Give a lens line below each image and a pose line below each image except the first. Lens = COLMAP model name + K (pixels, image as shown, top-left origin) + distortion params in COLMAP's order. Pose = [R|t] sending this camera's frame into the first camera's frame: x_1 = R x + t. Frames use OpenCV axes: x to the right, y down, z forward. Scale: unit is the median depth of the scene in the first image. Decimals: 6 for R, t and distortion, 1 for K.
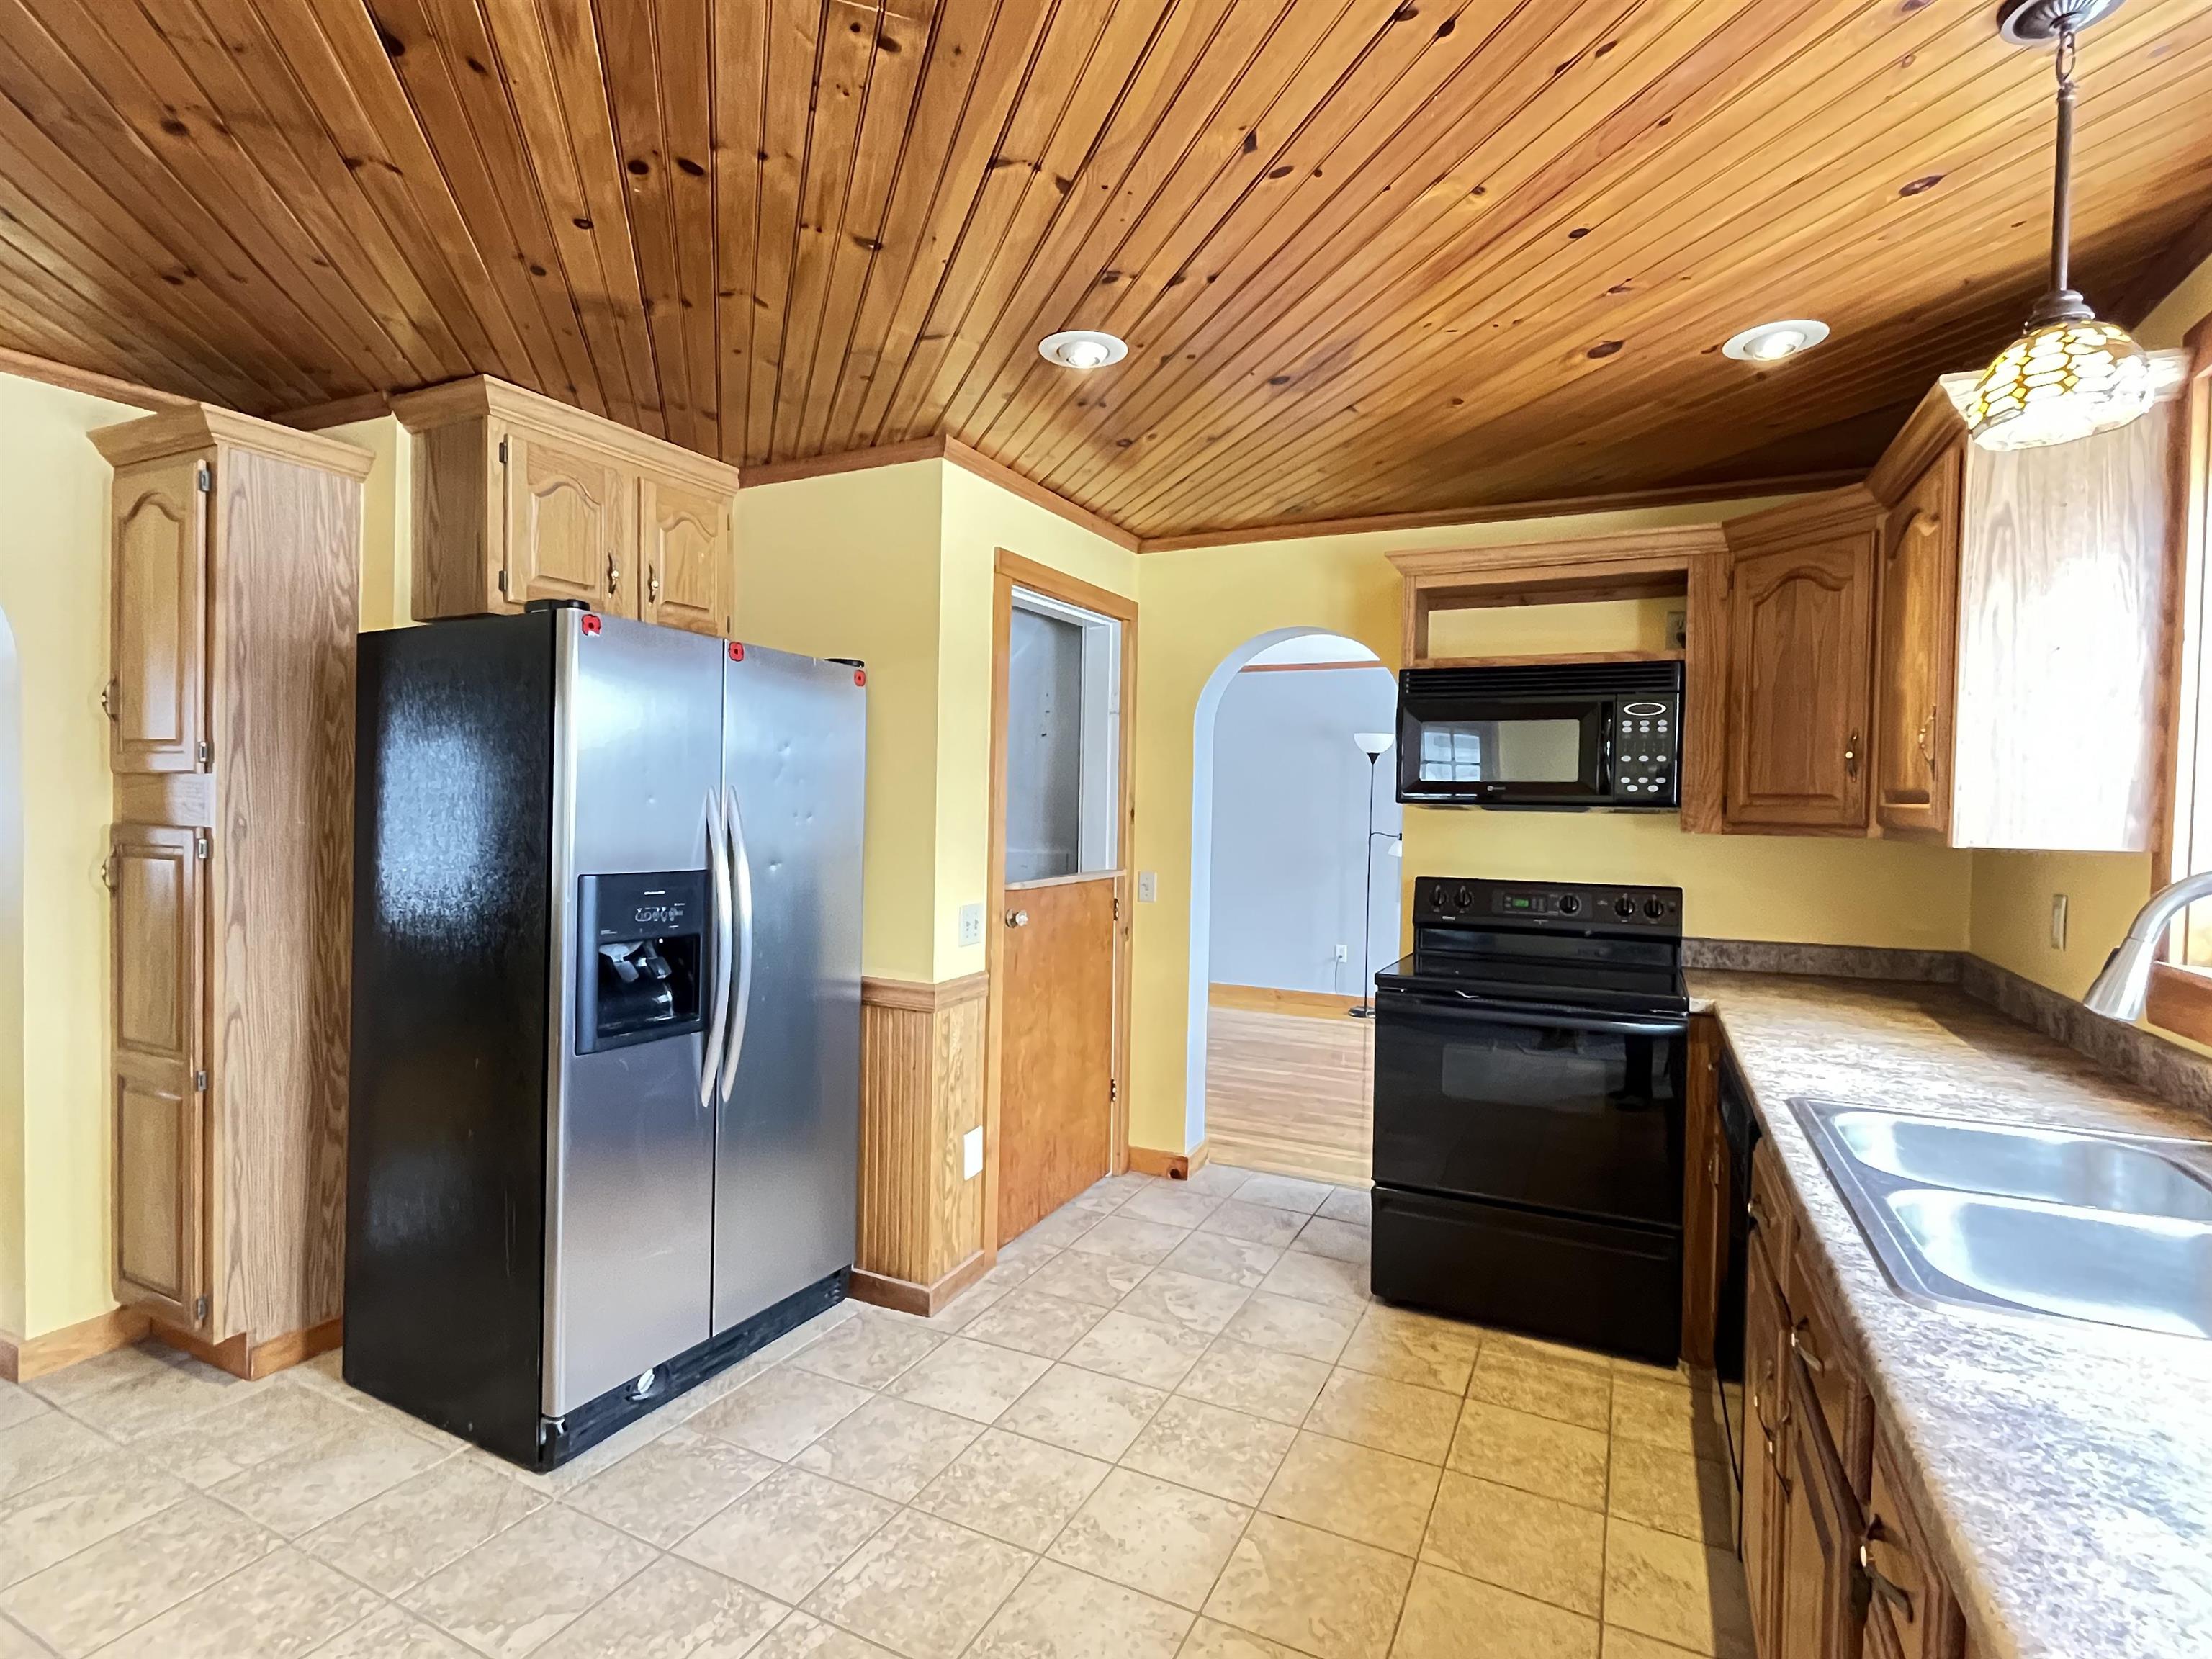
lens RADIAL K [[1079.4, 0, 1098.9], [0, 1079.4, 821.7], [0, 0, 1]] dist [0.000000, -0.000117]
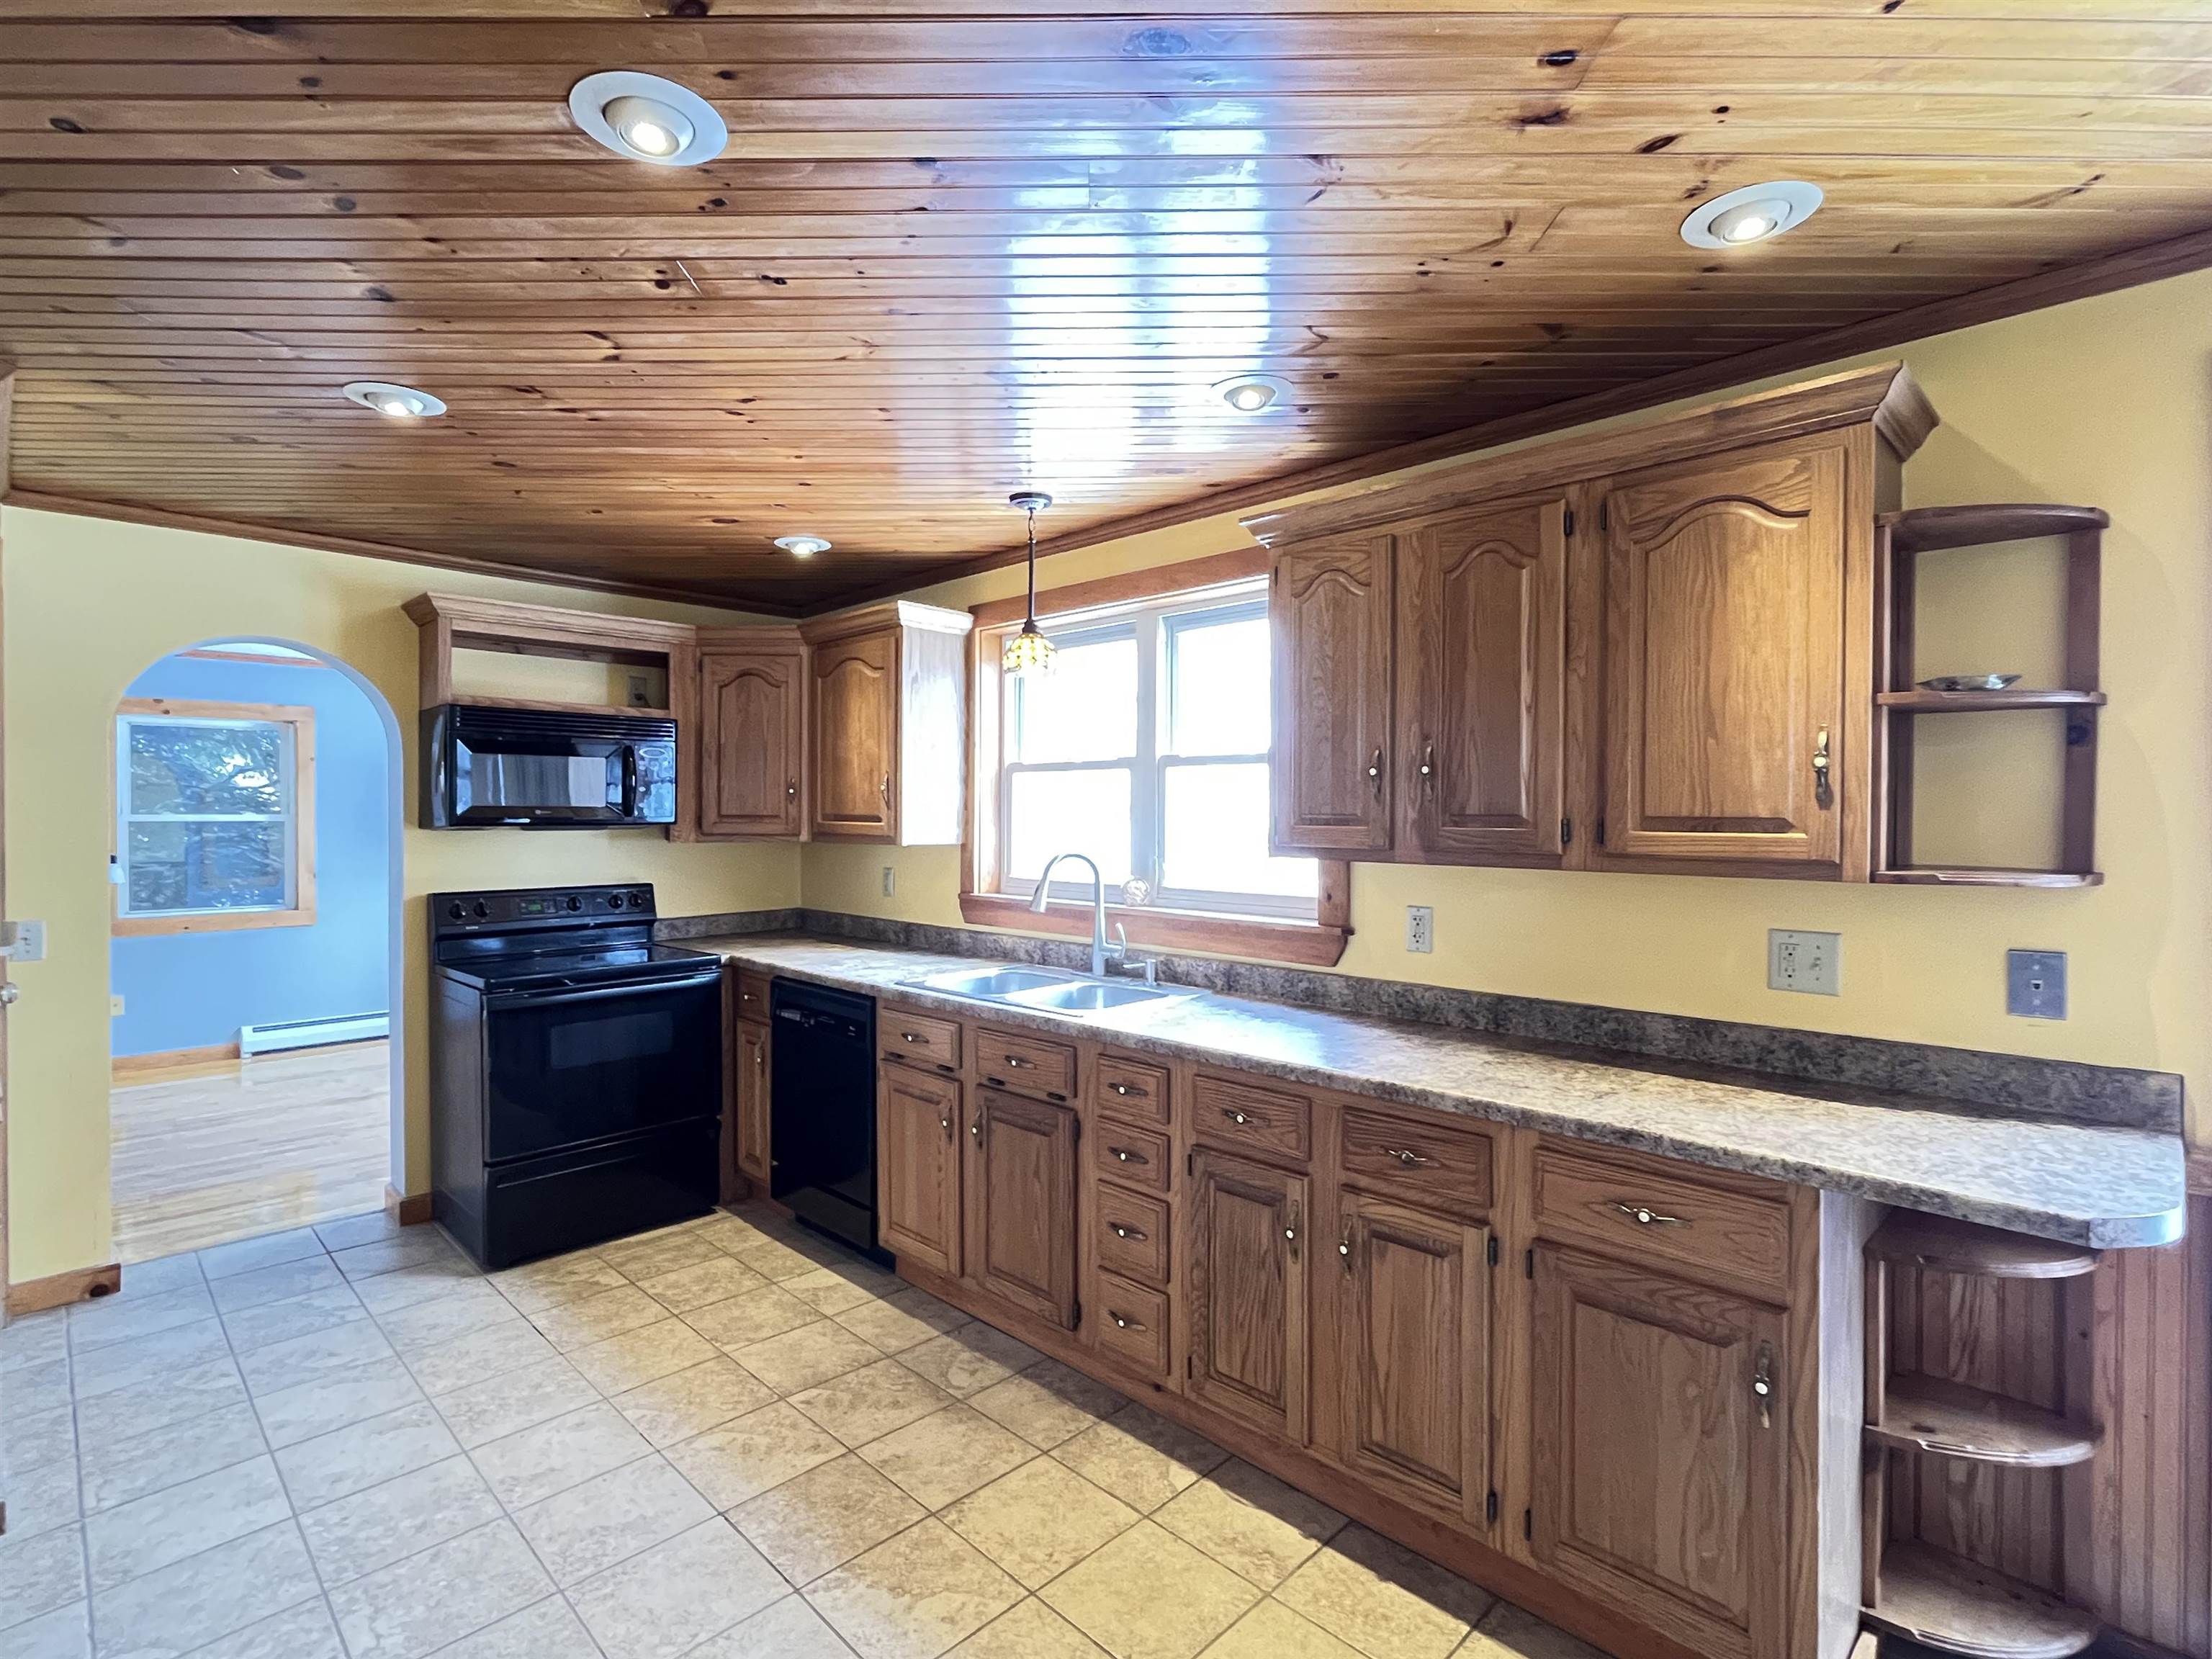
lens RADIAL K [[1079.4, 0, 1111.0], [0, 1079.4, 819.0], [0, 0, 1]] dist [0.000000, -0.000117]
pose [[0.314160, -0.021748, 0.949121, -0.634788], [0.021841, 0.999639, 0.015676, -0.031584], [-0.949119, 0.015805, 0.314521, 0.029597]]
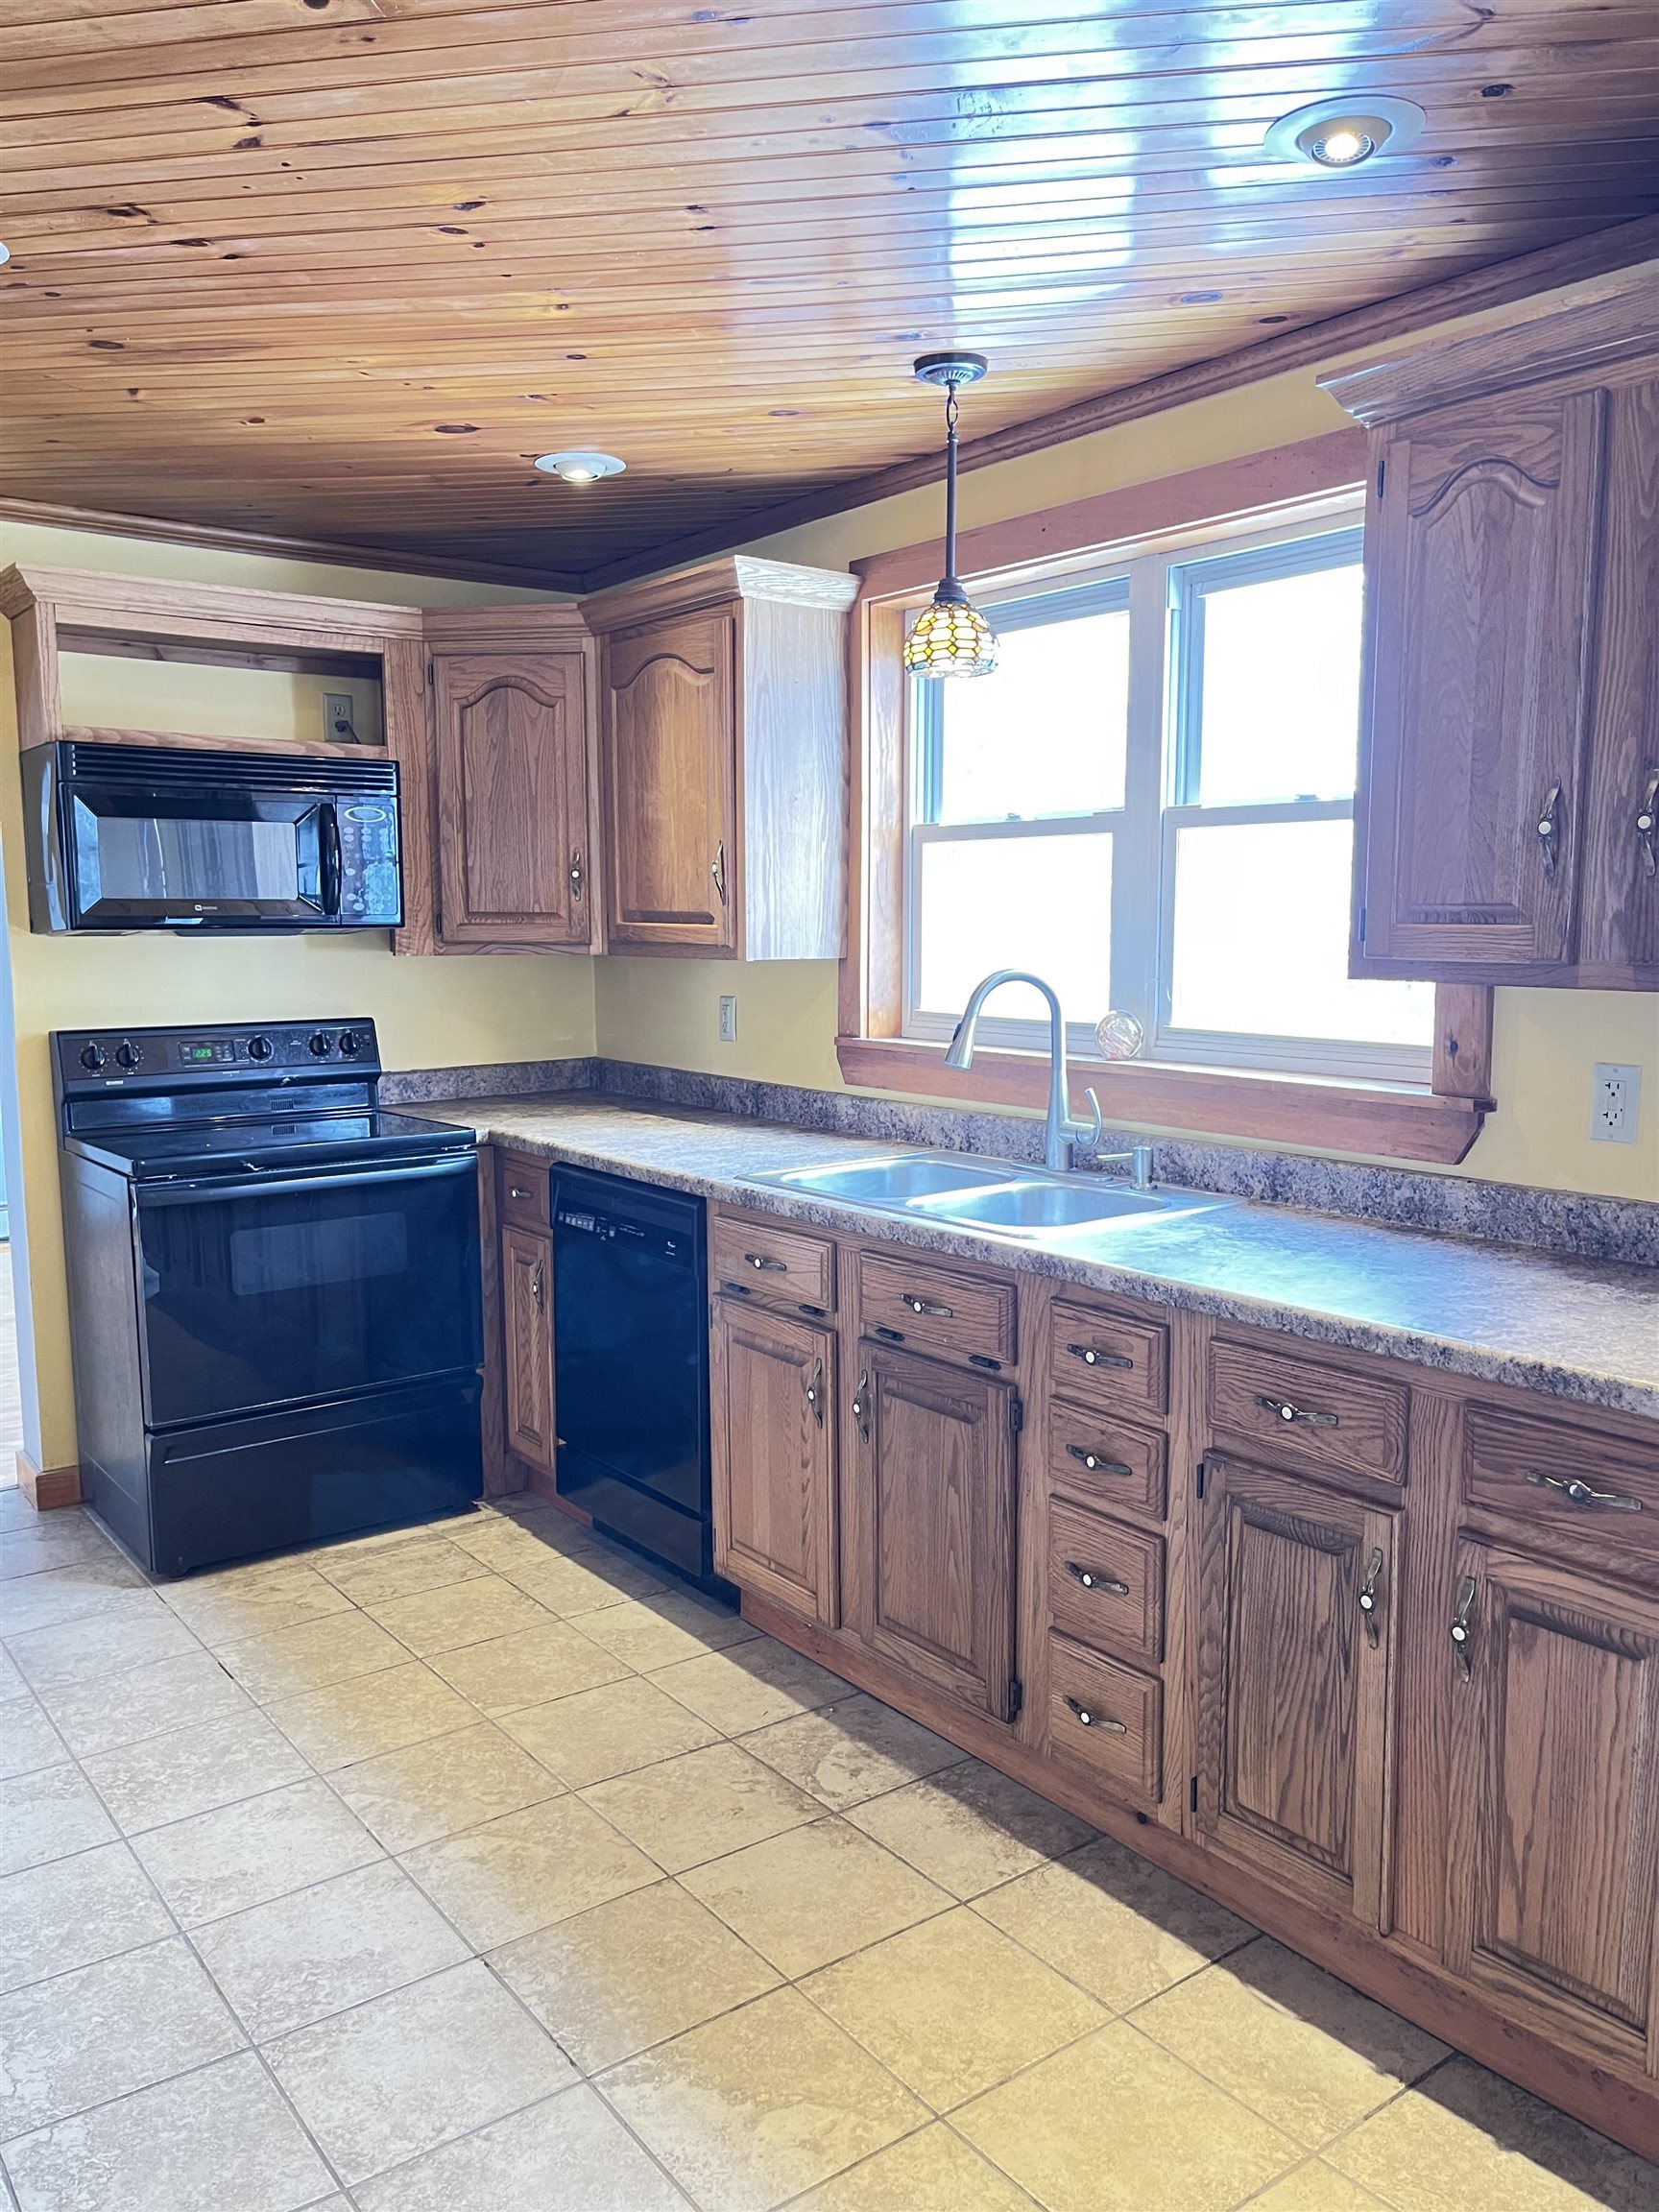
lens RADIAL K [[1681.4, 0, 839.2], [0, 1681.4, 1122.4], [0, 0, 1]] dist [0.060556, -0.083395]
pose [[0.448936, -0.130341, 0.884006, -0.591861], [0.027972, 0.990869, 0.131892, -0.029126], [-0.893126, -0.034484, 0.448483, 0.037972]]
